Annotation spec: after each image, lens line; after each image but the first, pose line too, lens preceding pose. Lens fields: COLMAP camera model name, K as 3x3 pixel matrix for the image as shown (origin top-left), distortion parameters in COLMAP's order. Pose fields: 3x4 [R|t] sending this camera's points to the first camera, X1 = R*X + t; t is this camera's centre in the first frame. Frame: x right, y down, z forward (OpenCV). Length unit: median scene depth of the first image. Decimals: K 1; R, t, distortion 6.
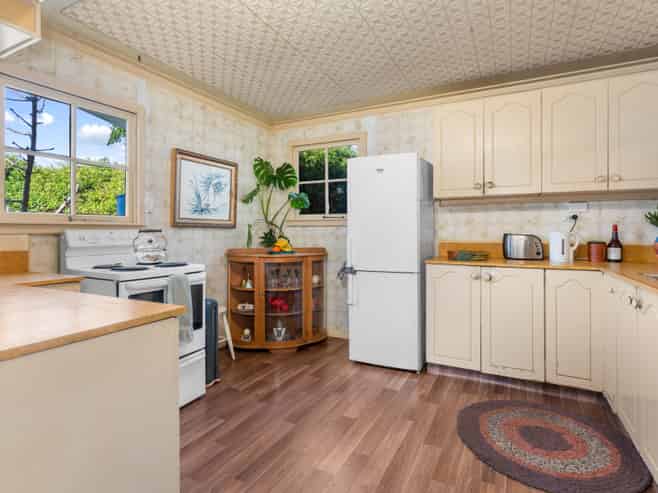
lens RADIAL K [[357.6, 0, 330.5], [0, 357.6, 230.3], [0, 0, 1]] dist [0.000672, -0.000673]
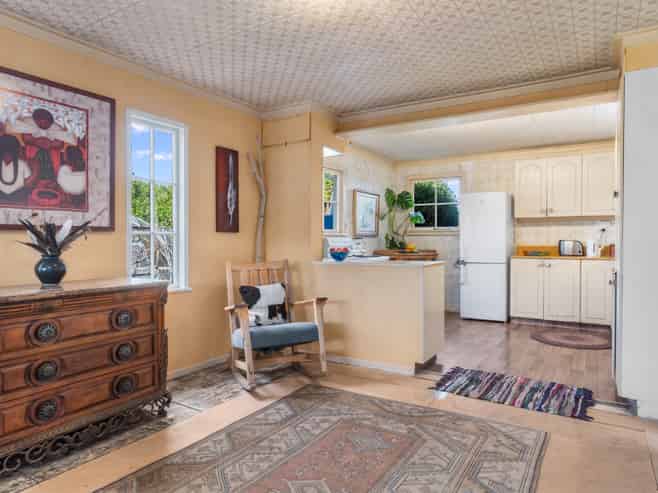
lens RADIAL K [[423.6, 0, 329.0], [0, 423.6, 246.5], [0, 0, 1]] dist [-0.000775, 0.000250]
pose [[0.995350, 0.000102, -0.096325, -0.370411], [0.001966, 0.999770, 0.021373, -0.004395], [0.096305, -0.021463, 0.995120, -1.010313]]
